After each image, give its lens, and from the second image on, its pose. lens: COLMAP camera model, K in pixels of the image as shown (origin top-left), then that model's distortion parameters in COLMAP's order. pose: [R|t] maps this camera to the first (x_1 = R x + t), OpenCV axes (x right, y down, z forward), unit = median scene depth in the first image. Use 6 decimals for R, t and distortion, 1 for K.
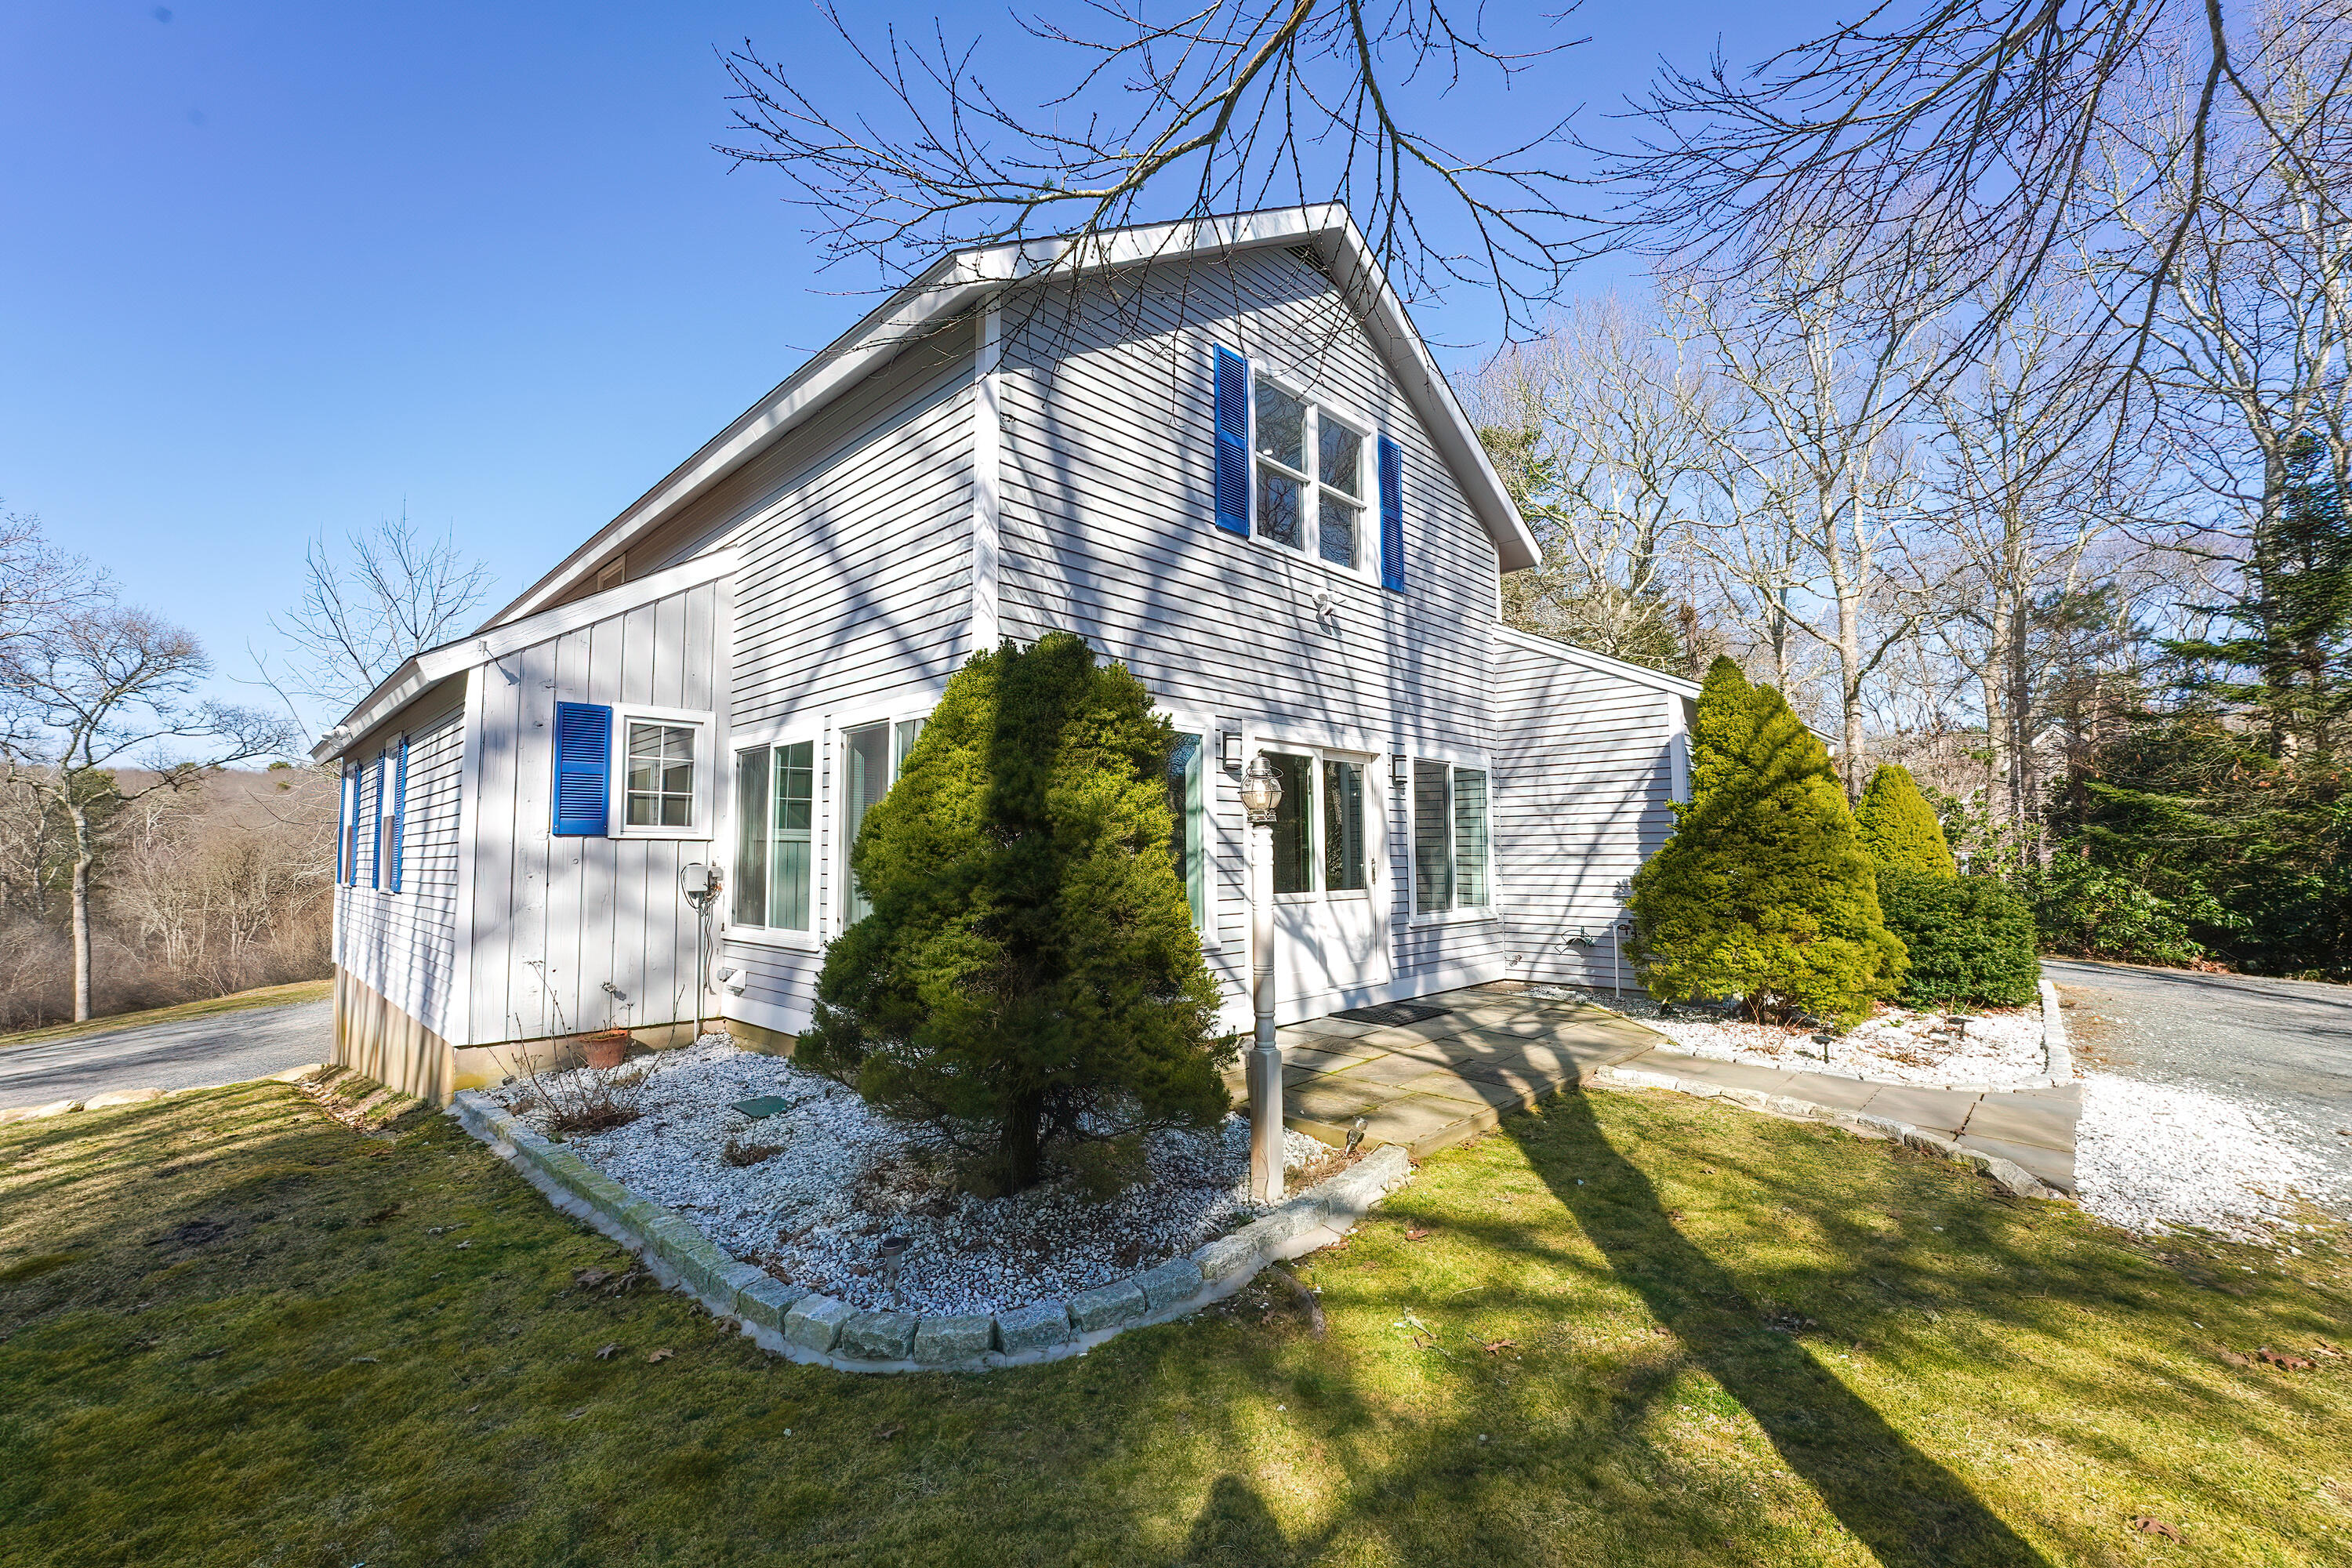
lens RADIAL K [[966.3, 0, 1174.6], [0, 966.3, 786.1], [0, 0, 1]] dist [-0.023164, -0.000381]
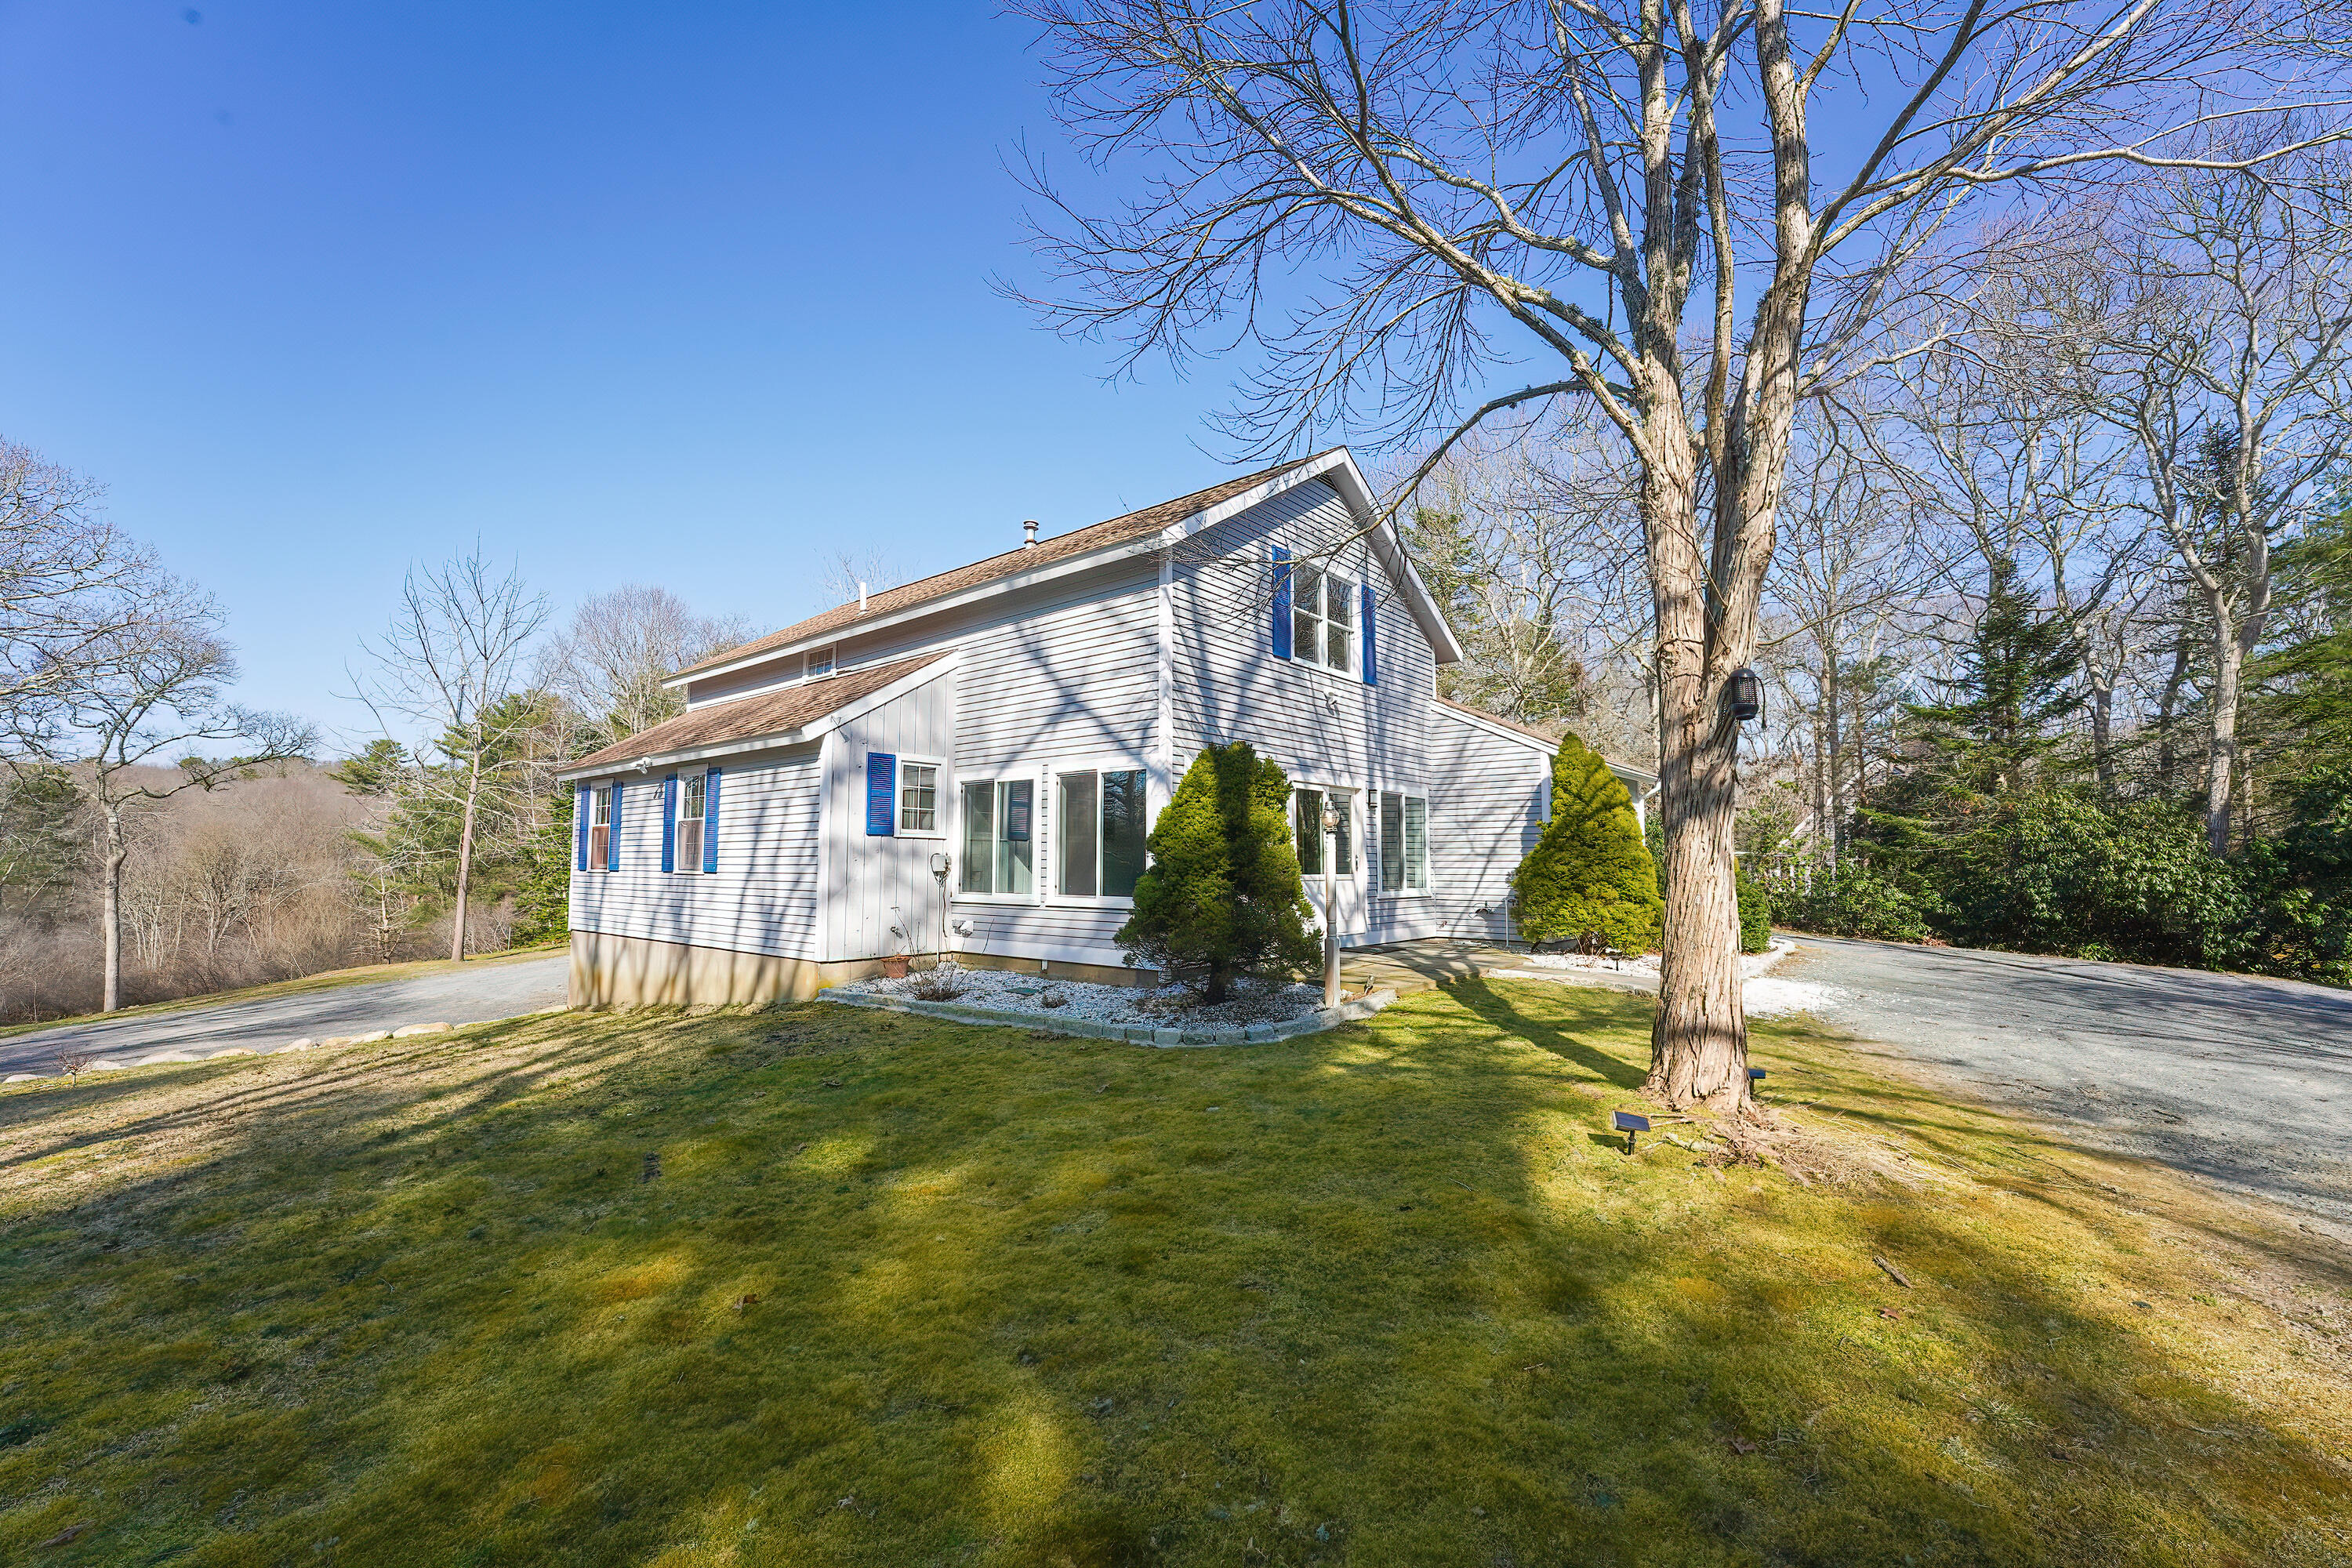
lens RADIAL K [[954.5, 0, 1176.0], [0, 954.5, 784.0], [0, 0, 1]] dist [-0.020258, -0.000024]
pose [[0.997370, 0.013855, 0.071140, -0.220108], [-0.013084, 0.999851, -0.011292, -0.021508], [-0.071286, 0.010331, 0.997402, -0.589412]]
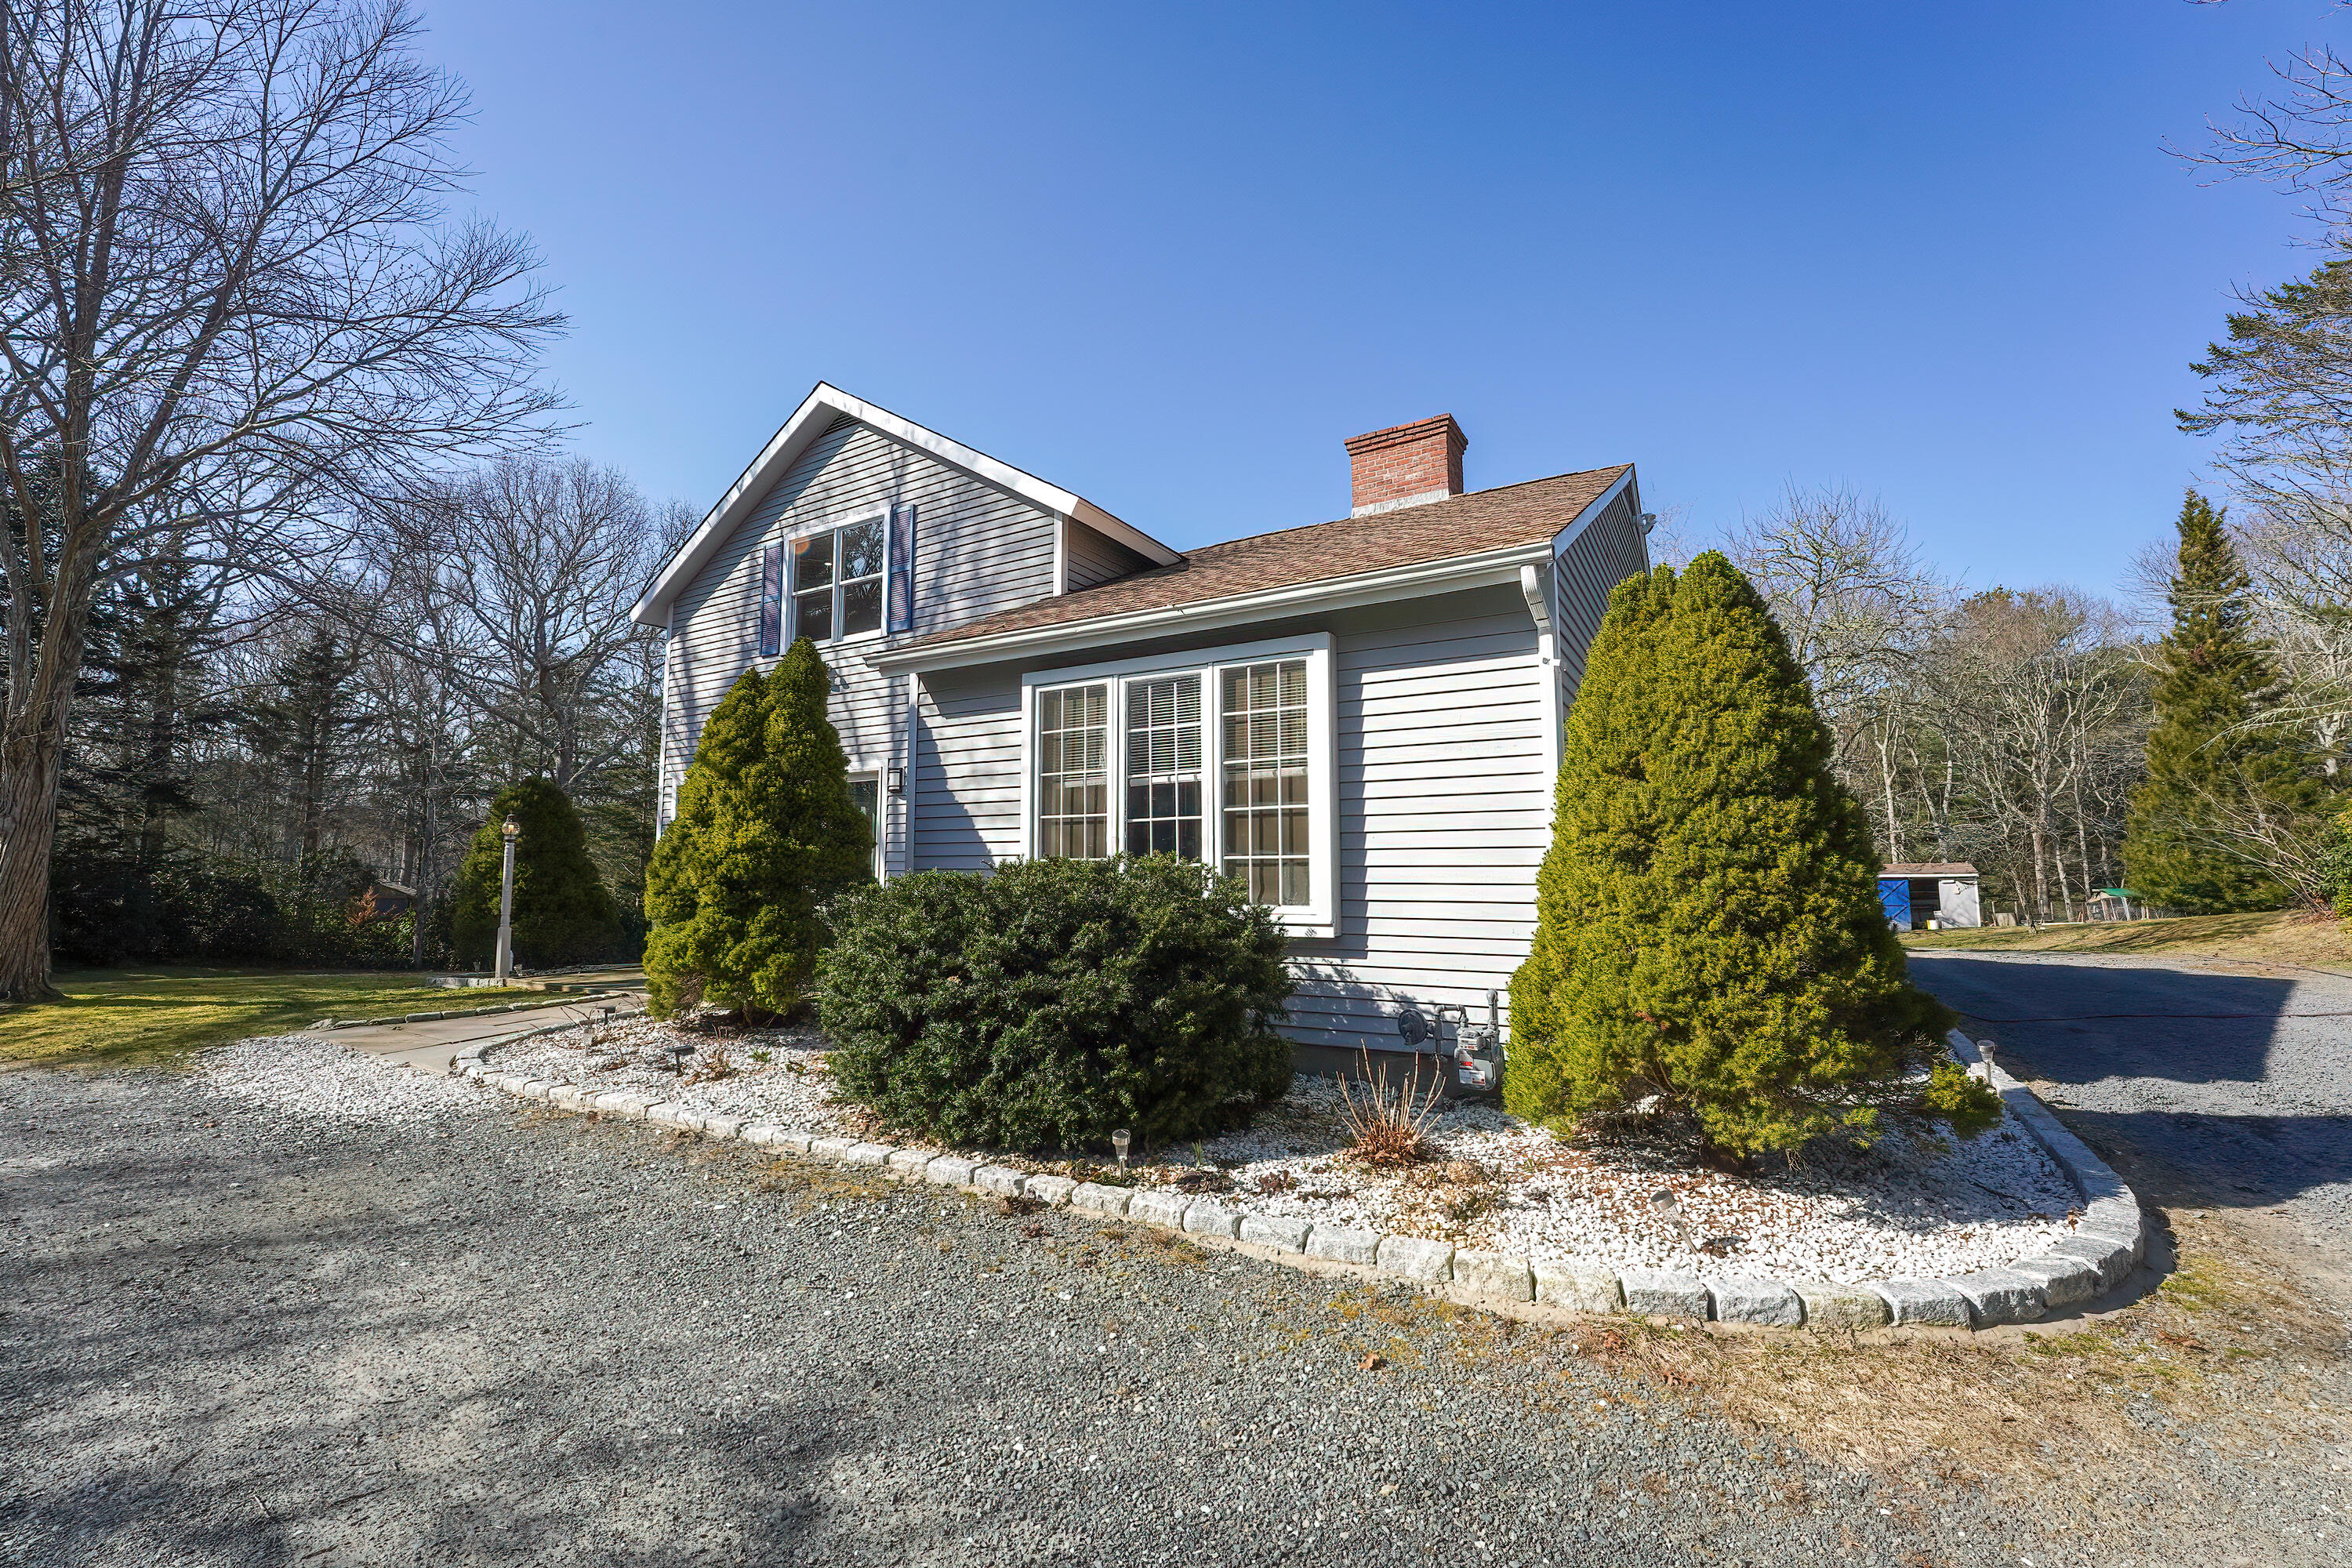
lens RADIAL K [[966.3, 0, 1174.6], [0, 966.3, 786.1], [0, 0, 1]] dist [-0.023164, -0.000381]
pose [[0.233714, -0.087189, -0.968388, 1.665880], [0.069776, 0.994907, -0.072736, 0.115261], [0.969799, -0.050571, 0.238607, 1.186552]]
